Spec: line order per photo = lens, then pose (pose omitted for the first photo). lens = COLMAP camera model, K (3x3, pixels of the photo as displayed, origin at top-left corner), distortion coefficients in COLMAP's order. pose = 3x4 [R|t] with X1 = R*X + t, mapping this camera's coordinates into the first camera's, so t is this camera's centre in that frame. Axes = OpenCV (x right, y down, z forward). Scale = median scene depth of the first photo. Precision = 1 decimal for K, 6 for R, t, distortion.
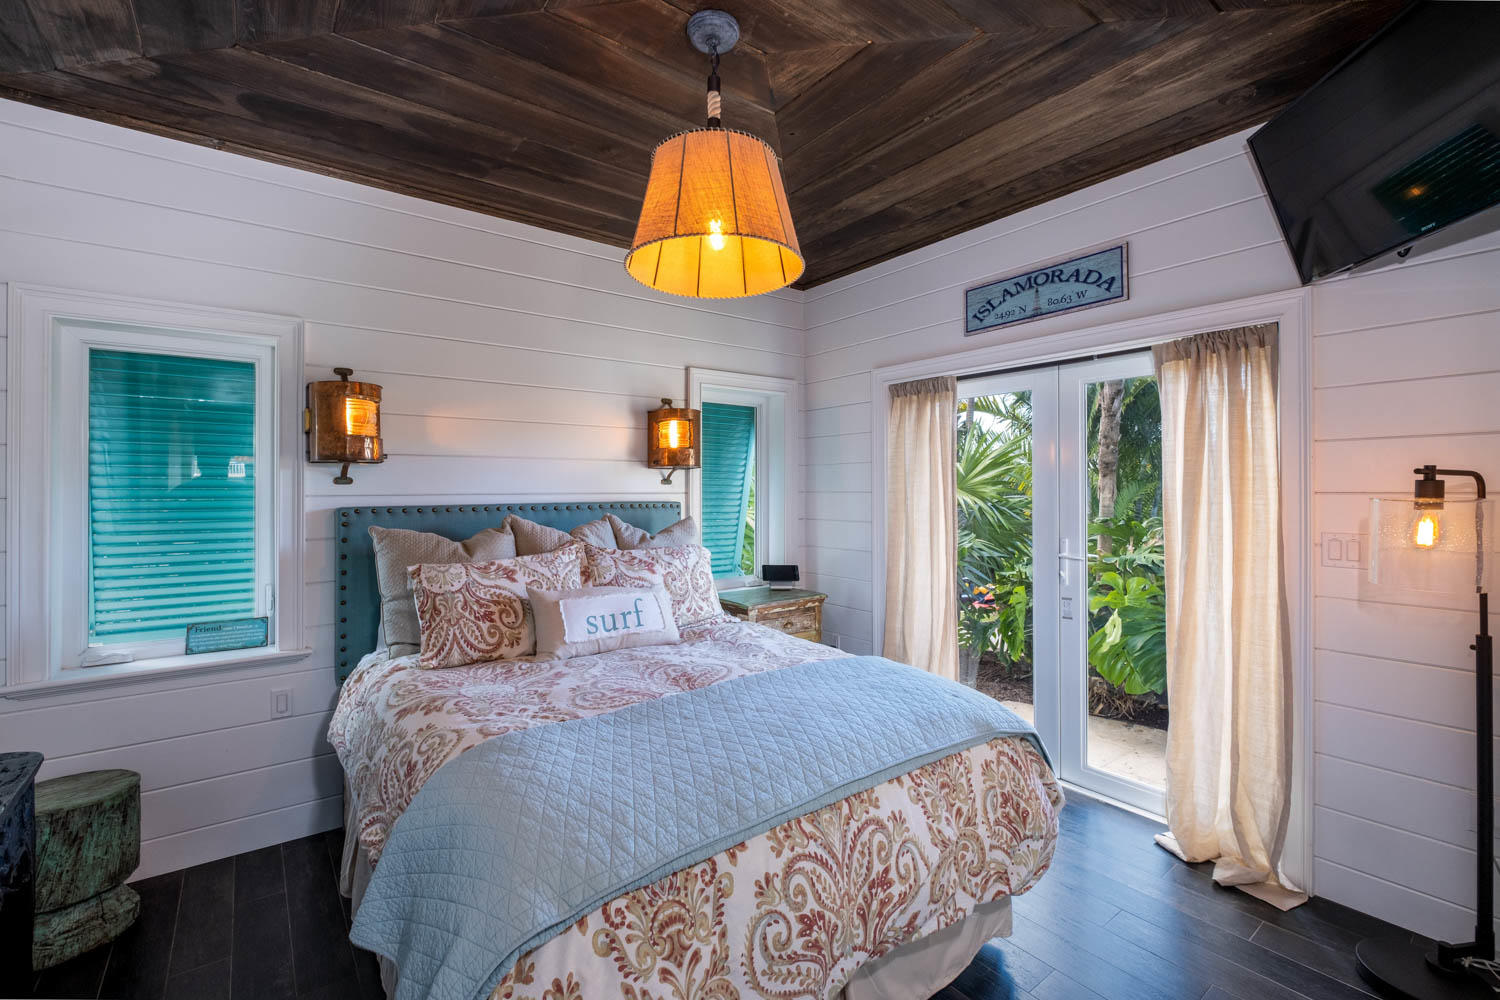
lens RADIAL K [[652.6, 0, 748.2], [0, 652.6, 494.9], [0, 0, 1]] dist [-0.001615, -0.003731]
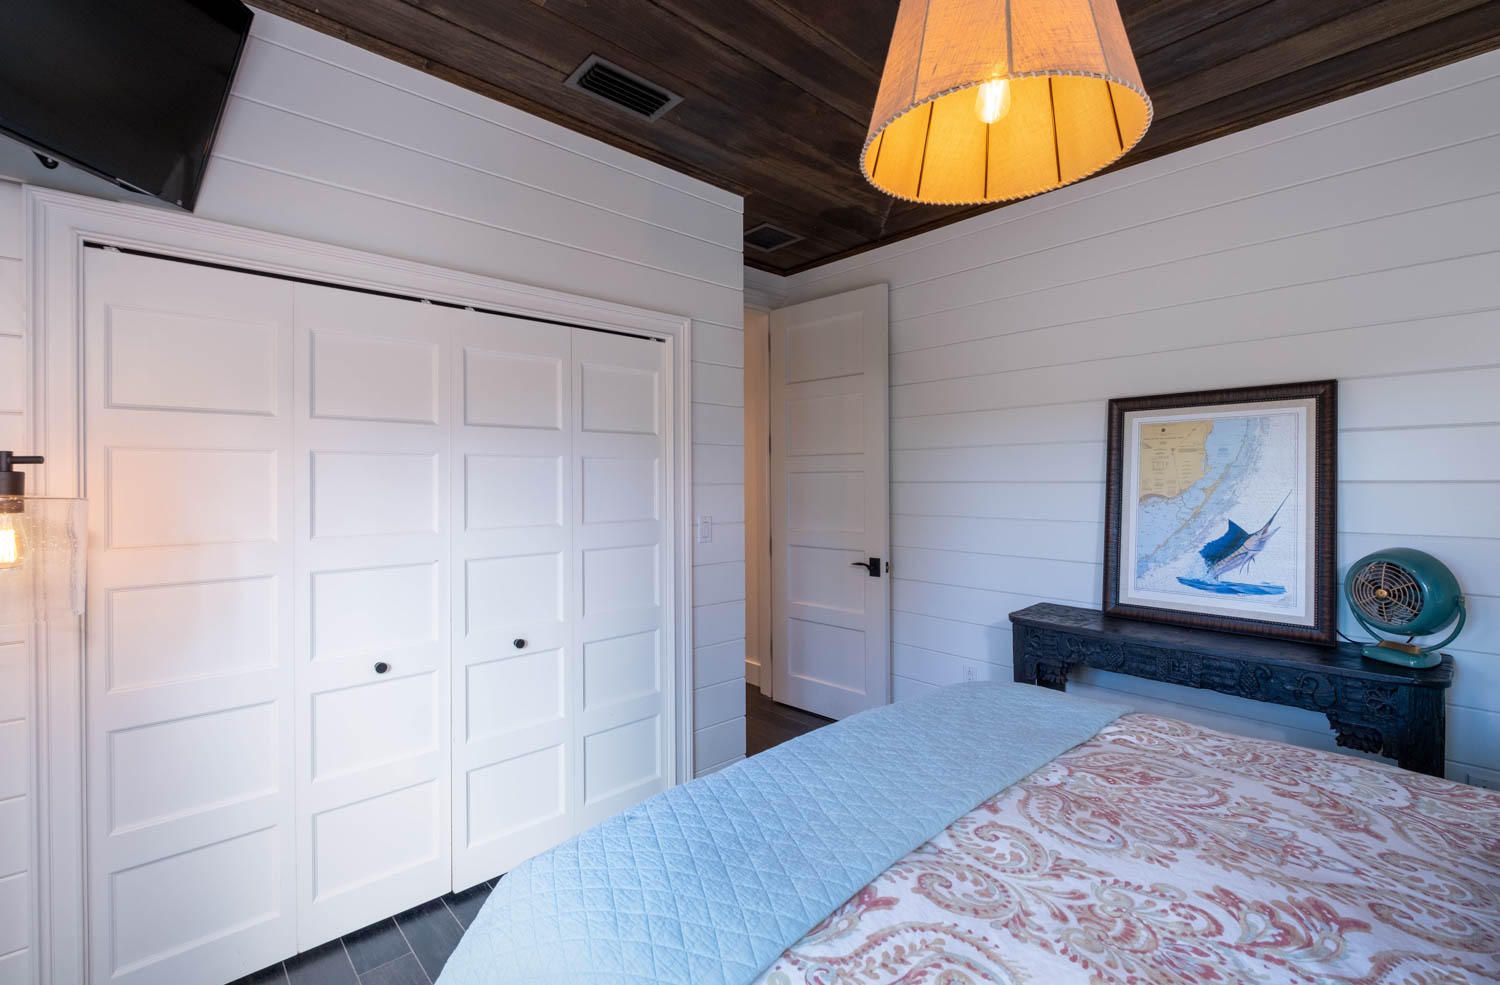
lens RADIAL K [[652.6, 0, 751.6], [0, 652.6, 484.9], [0, 0, 1]] dist [-0.001615, -0.003731]
pose [[-0.996243, 0.007039, -0.086313, 0.247441], [0.005713, 0.999862, 0.015597, -0.012187], [0.086411, 0.015046, -0.996146, 1.542699]]
